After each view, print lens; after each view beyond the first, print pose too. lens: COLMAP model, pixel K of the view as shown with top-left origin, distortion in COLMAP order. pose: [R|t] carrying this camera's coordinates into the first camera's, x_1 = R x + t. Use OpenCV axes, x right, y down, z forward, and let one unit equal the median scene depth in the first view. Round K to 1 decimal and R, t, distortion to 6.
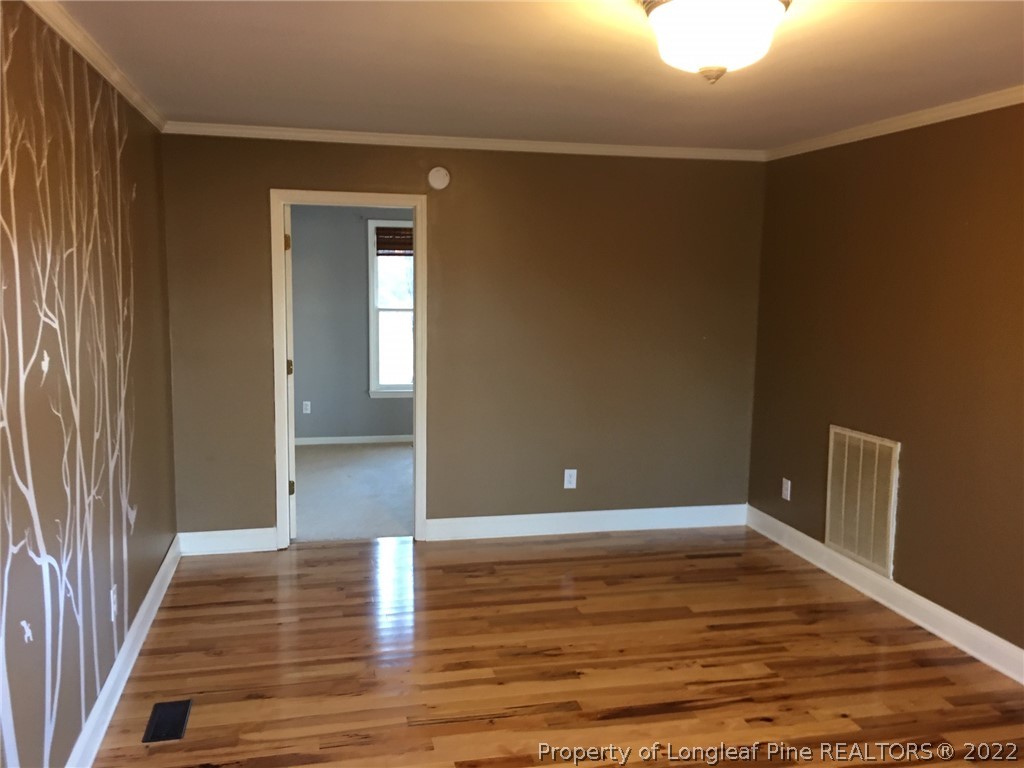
lens RADIAL K [[876.3, 0, 513.2], [0, 876.3, 377.1], [0, 0, 1]] dist [0.065204, -0.090791]
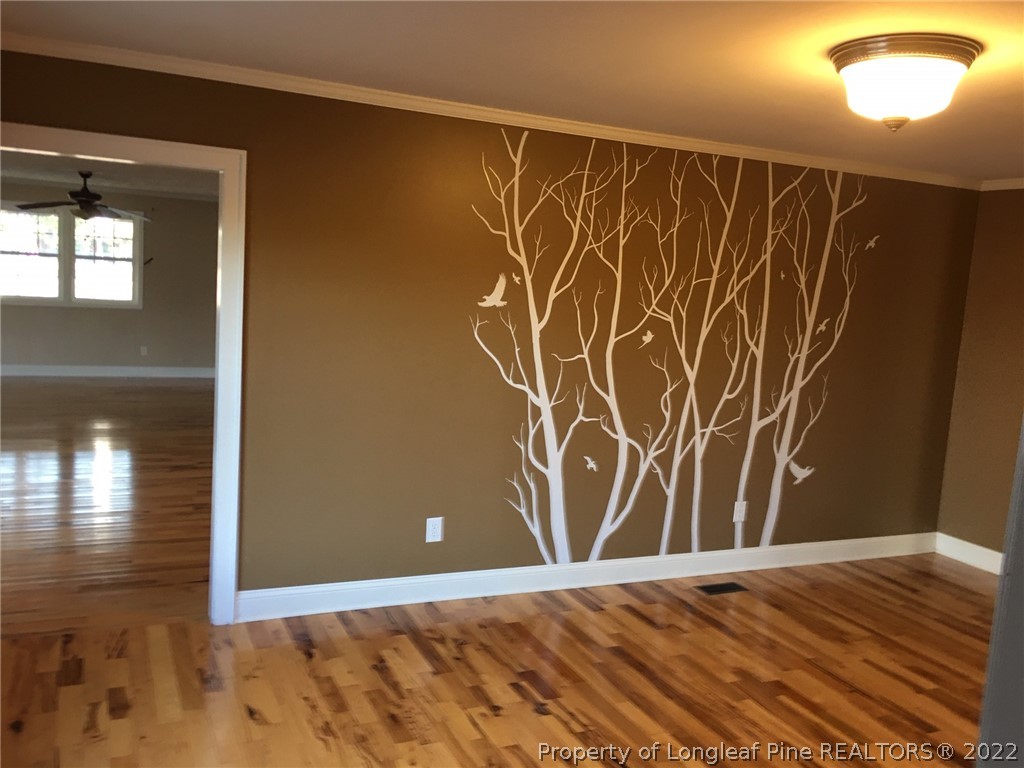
lens RADIAL K [[876.3, 0, 510.3], [0, 876.3, 388.3], [0, 0, 1]] dist [0.065204, -0.090791]
pose [[0.217128, 0.130198, -0.967421, 0.984912], [-0.182593, 0.978989, 0.090773, -0.020746], [0.958914, 0.156935, 0.236339, 0.249041]]
